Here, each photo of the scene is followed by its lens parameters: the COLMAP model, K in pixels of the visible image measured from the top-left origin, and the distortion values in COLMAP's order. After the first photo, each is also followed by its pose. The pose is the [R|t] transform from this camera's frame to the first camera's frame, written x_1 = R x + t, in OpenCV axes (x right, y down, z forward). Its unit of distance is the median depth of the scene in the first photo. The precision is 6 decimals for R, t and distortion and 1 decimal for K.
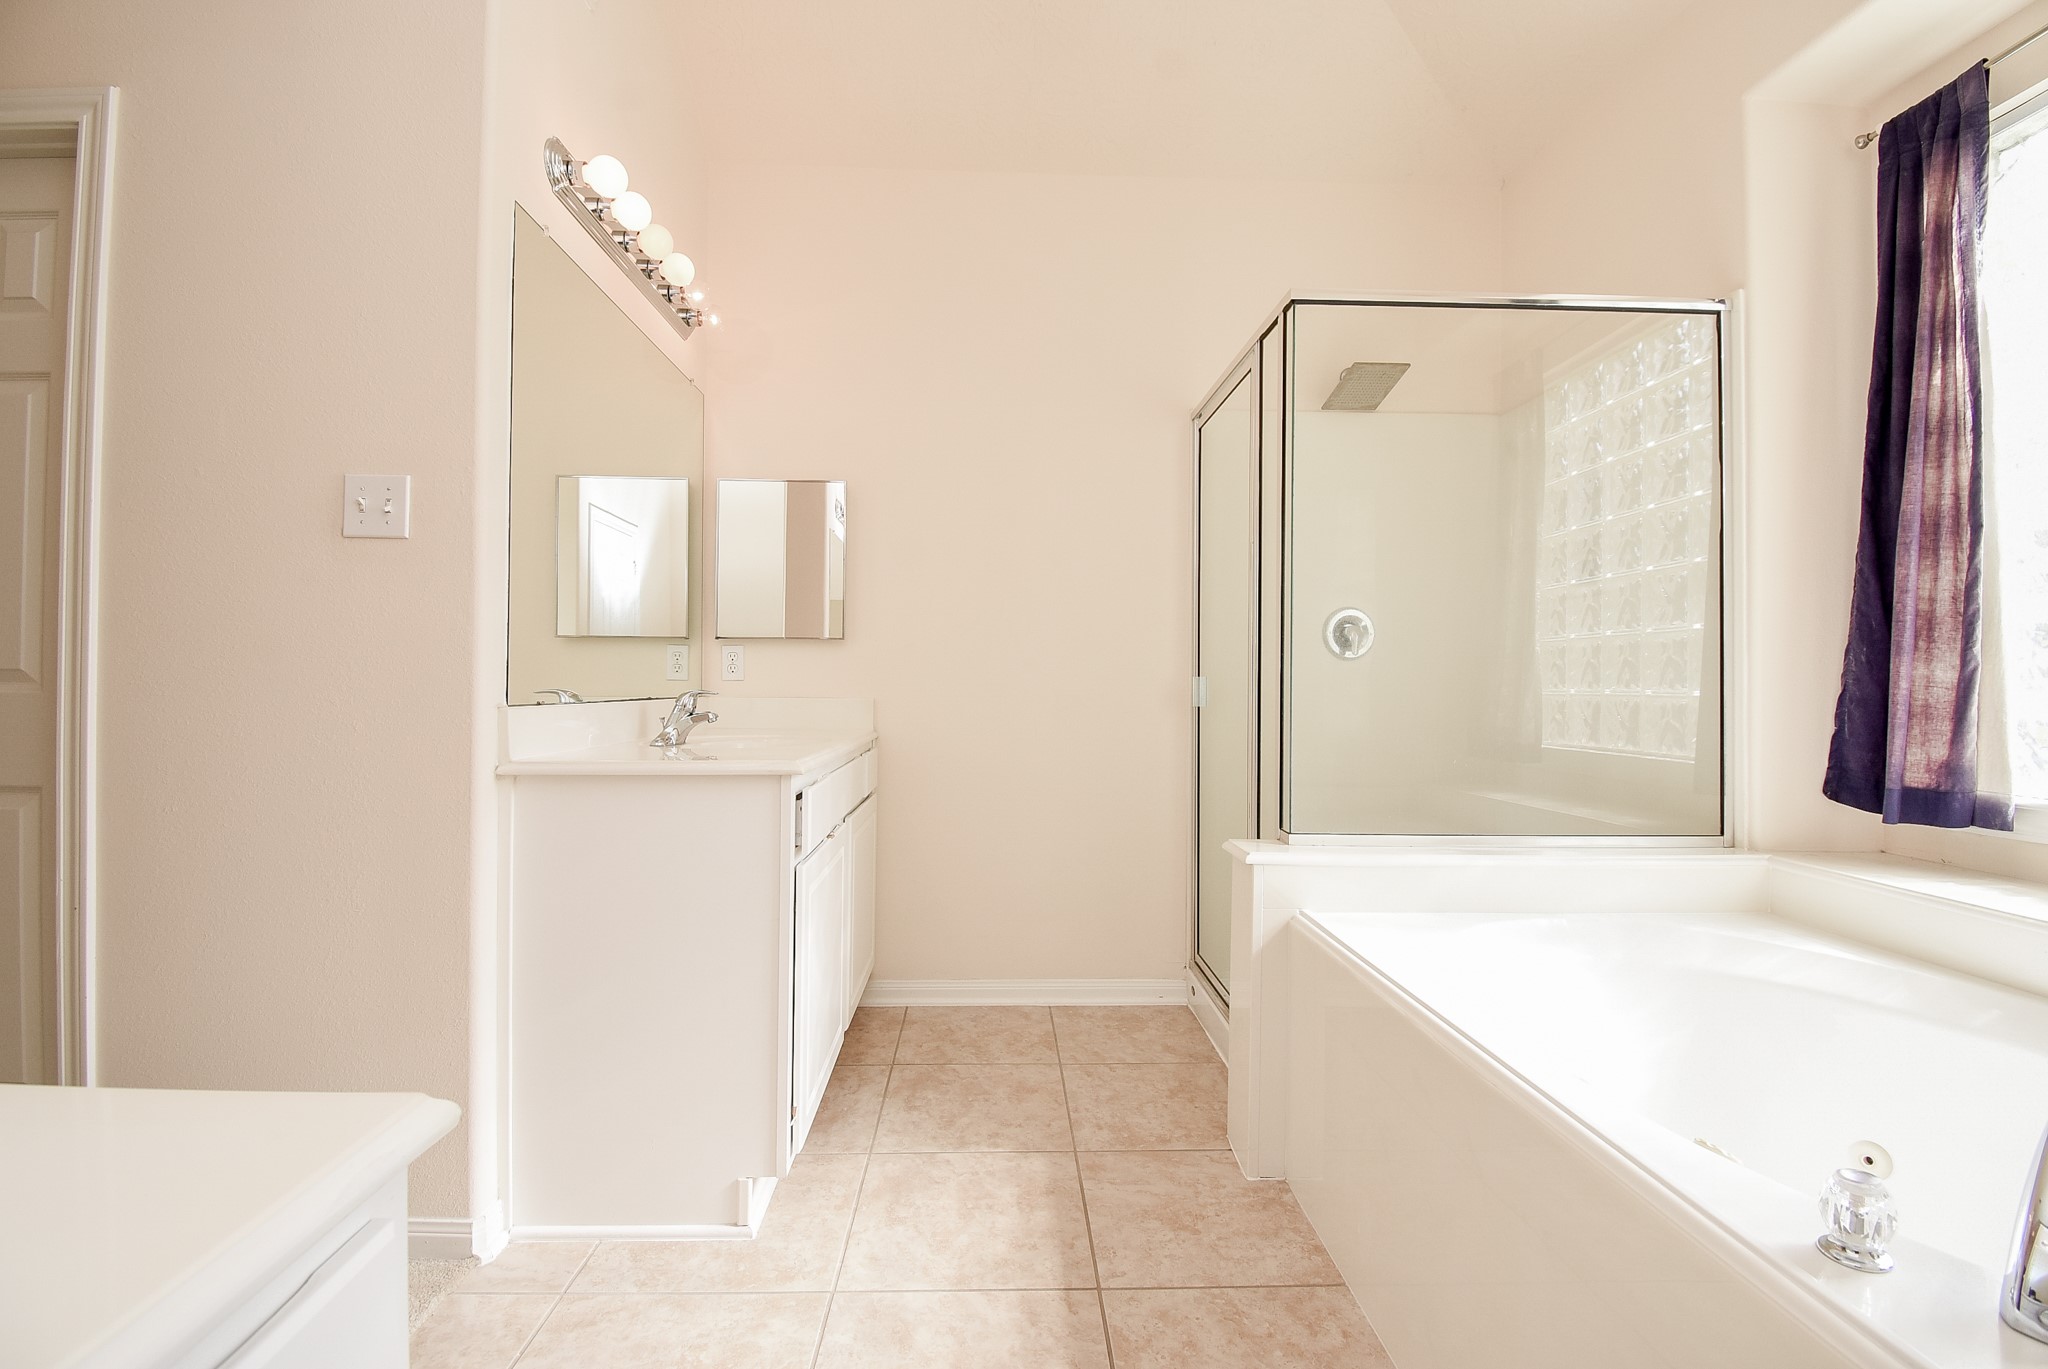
lens RADIAL K [[906.9, 0, 1022.0], [0, 906.9, 674.2], [0, 0, 1]] dist [0.021994, -0.024777]
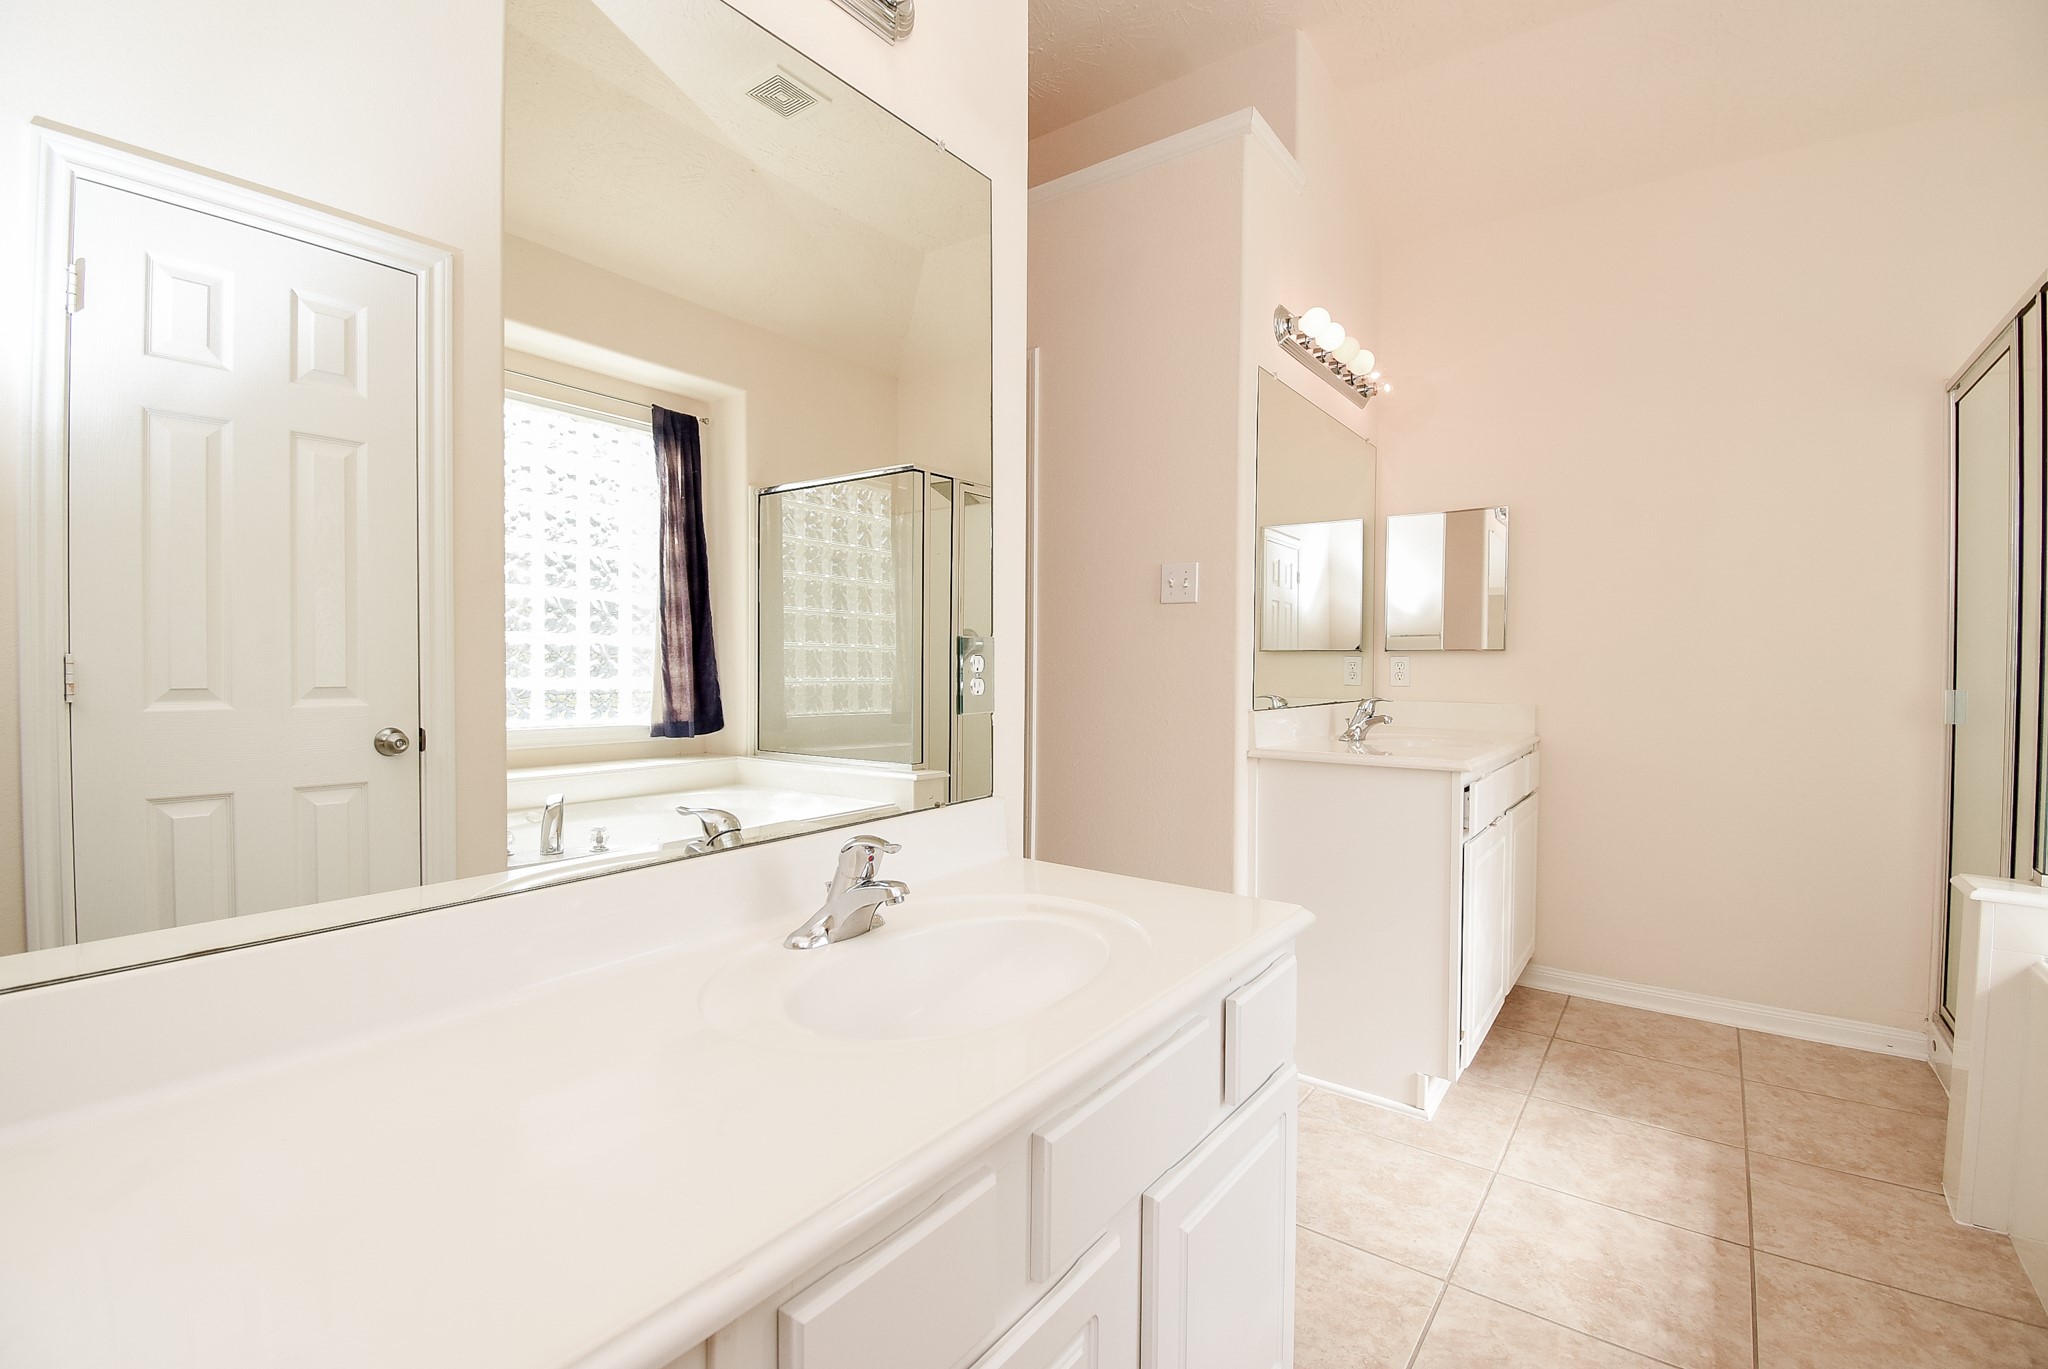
lens RADIAL K [[932.8, 0, 1017.5], [0, 932.8, 669.5], [0, 0, 1]] dist [0.020294, -0.025282]
pose [[0.783048, 0.006124, -0.621932, 0.062484], [0.002545, 0.999912, 0.013050, -0.042425], [0.621957, -0.011801, 0.782963, -0.341182]]
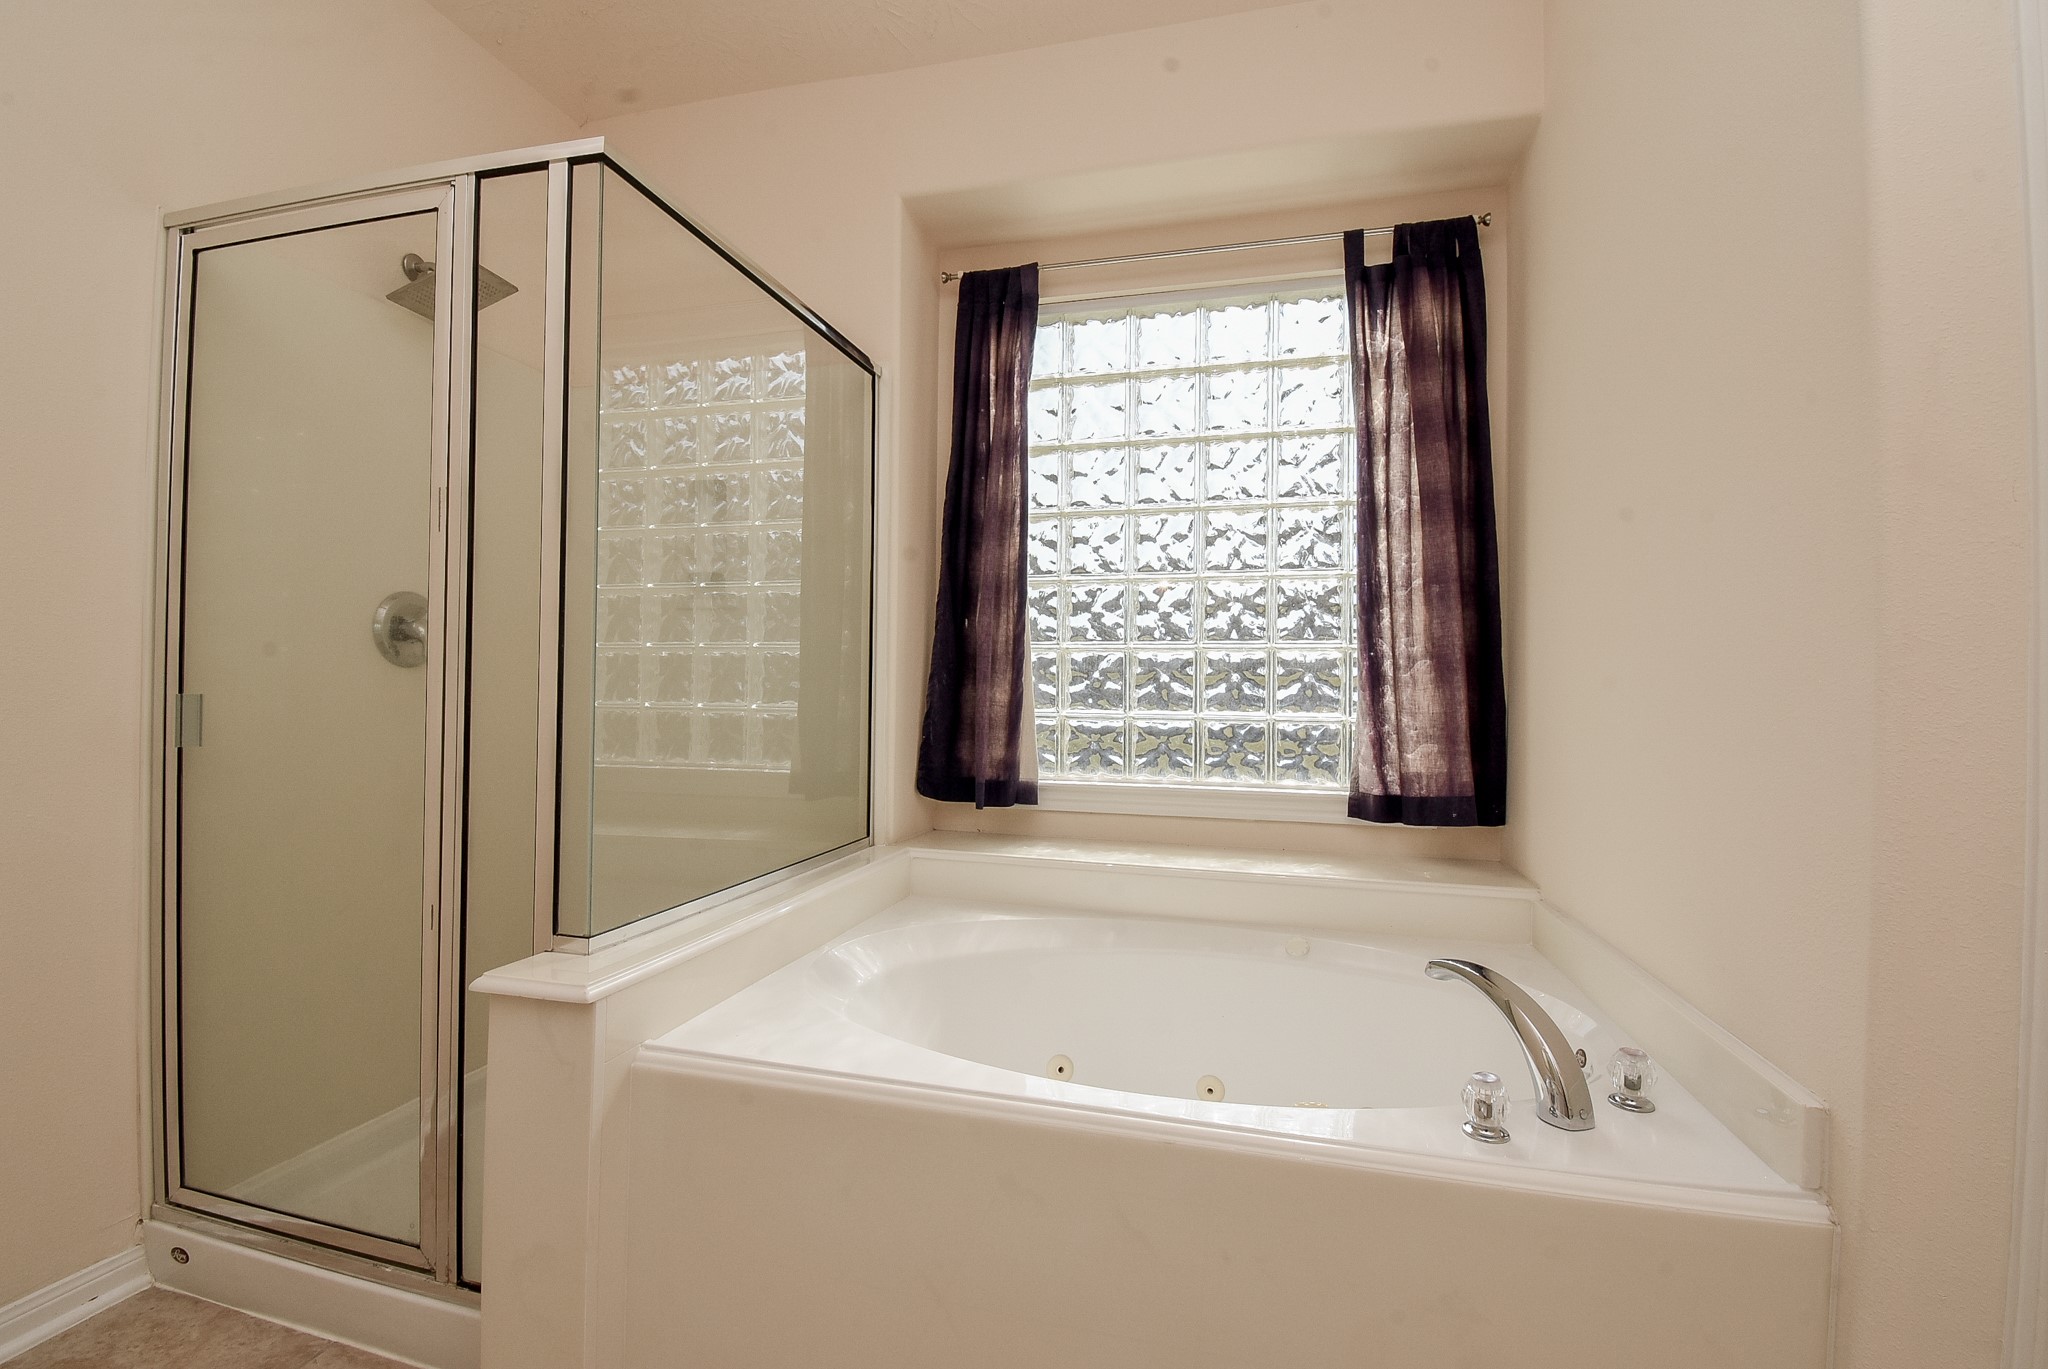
lens RADIAL K [[906.9, 0, 1022.0], [0, 906.9, 674.2], [0, 0, 1]] dist [0.021994, -0.024777]
pose [[0.300621, 0.009017, 0.953701, -0.284131], [-0.019213, 0.999810, -0.003397, -0.027881], [-0.953550, -0.017303, 0.300737, 0.531690]]
